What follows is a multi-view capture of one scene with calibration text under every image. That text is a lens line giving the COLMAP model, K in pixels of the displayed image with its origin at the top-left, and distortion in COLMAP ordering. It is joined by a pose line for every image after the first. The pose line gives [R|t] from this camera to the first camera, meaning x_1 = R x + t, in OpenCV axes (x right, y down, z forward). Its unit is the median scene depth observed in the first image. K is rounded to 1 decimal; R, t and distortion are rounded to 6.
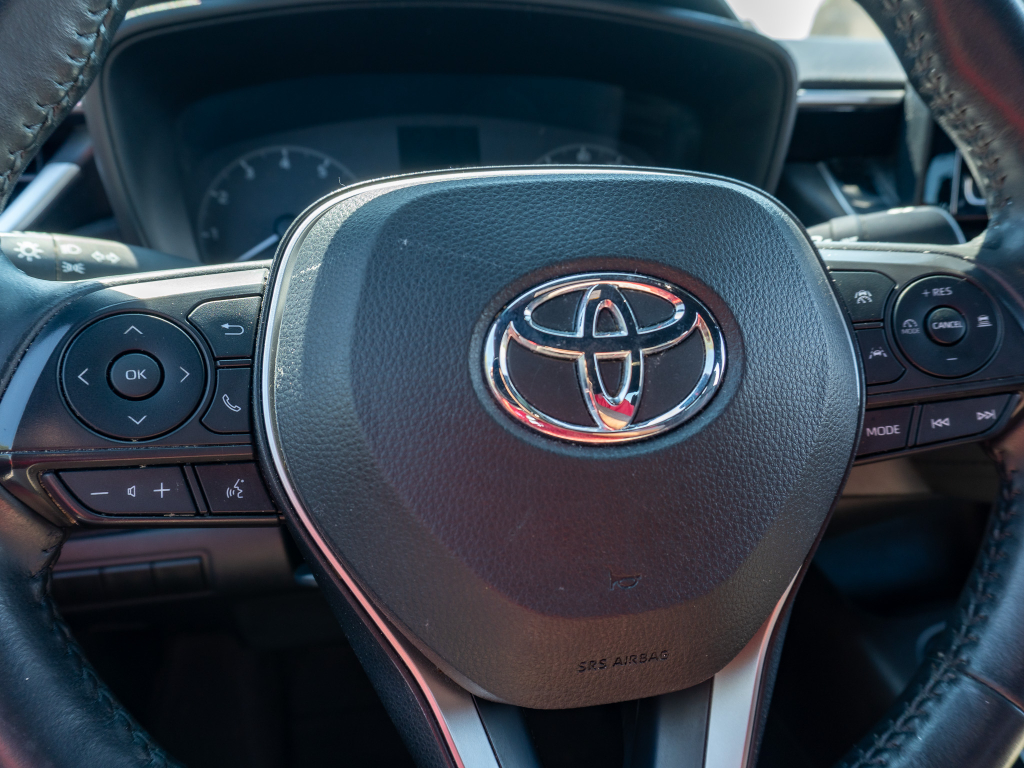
lens RADIAL K [[778.0, 0, 512.0], [0, 778.0, 384.0], [0, 0, 1]] dist [-0.015156, -0.006271]
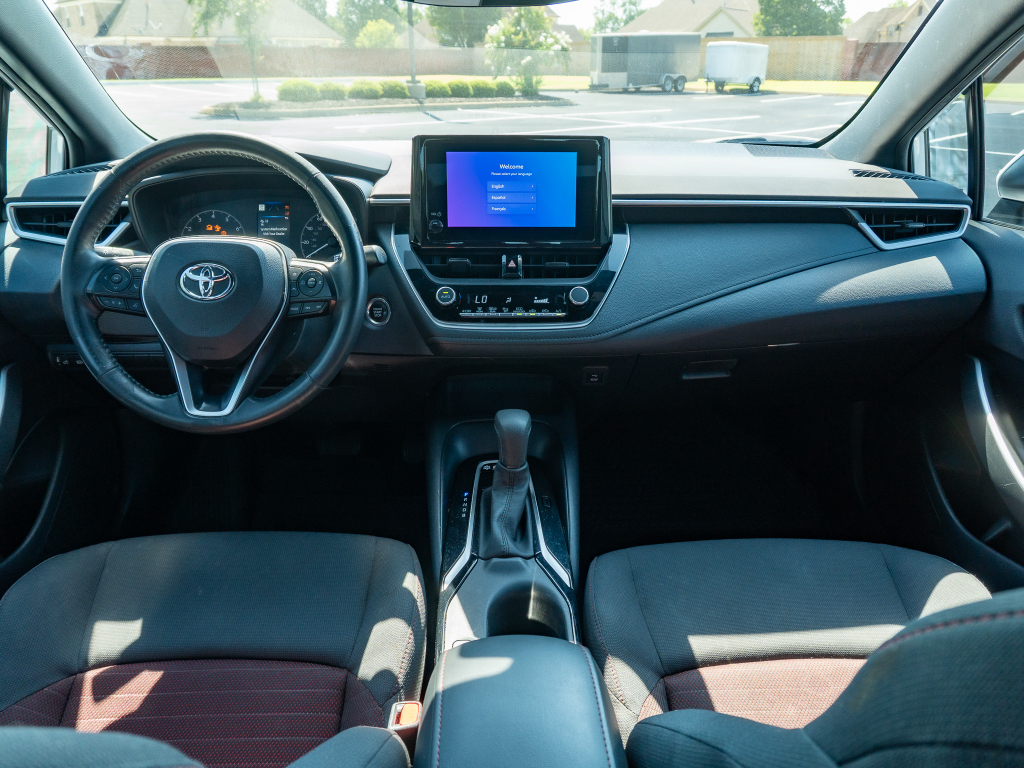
lens RADIAL K [[778.0, 0, 512.0], [0, 778.0, 384.0], [0, 0, 1]] dist [-0.015156, -0.006271]
pose [[0.979296, 0.093956, -0.179307, 2.301171], [-0.091033, 0.995547, 0.024480, 0.243151], [0.180808, -0.007650, 0.983489, -2.659053]]
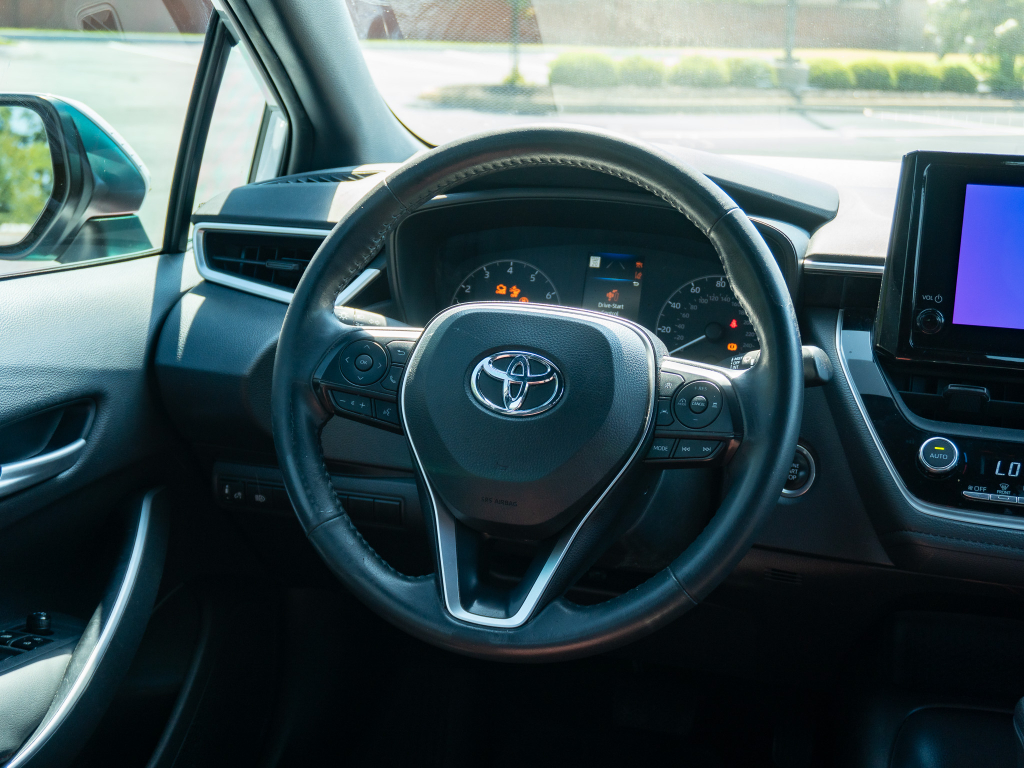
lens RADIAL K [[1454.8, 0, 512.0], [0, 1454.8, 384.0], [0, 0, 1]] dist [0.007754, 0.088889]
pose [[0.874044, 0.155527, -0.460281, 1.932754], [-0.216185, 0.972922, -0.081775, 0.303468], [0.435099, 0.170981, 0.883999, -2.717510]]
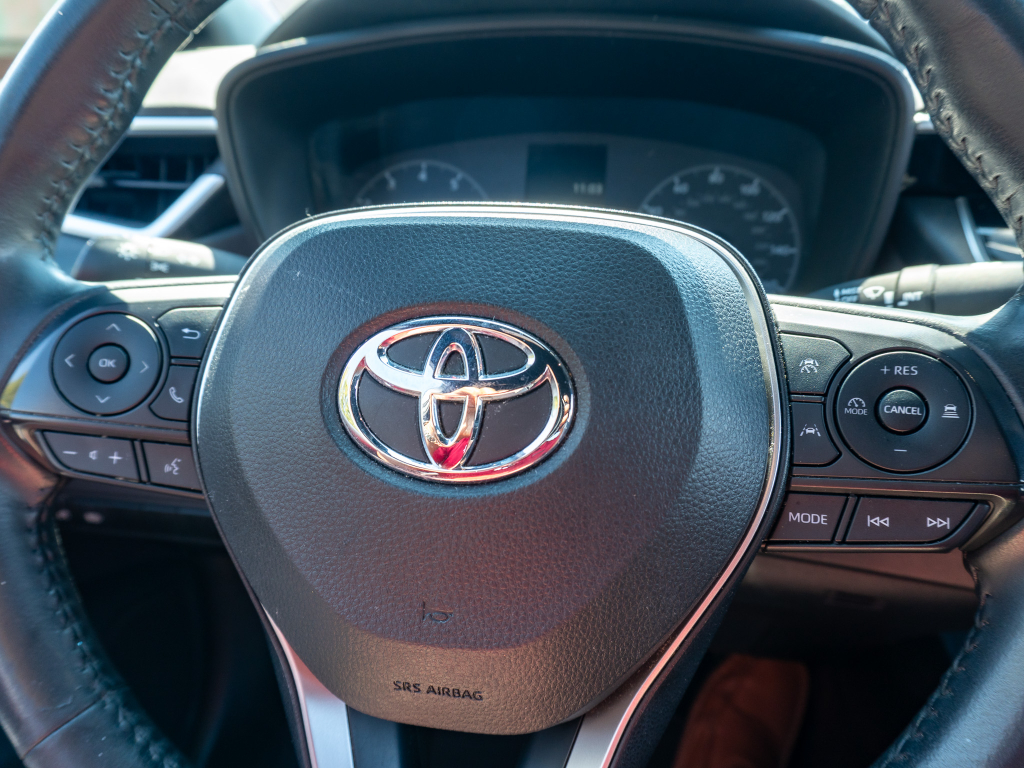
lens RADIAL K [[778.0, 0, 512.0], [0, 778.0, 384.0], [0, 0, 1]] dist [-0.015156, -0.006271]
pose [[0.928695, 0.124367, -0.349368, 0.459597], [-0.122358, 0.992094, 0.027909, -0.076337], [0.350076, 0.016829, 0.936570, 0.047286]]
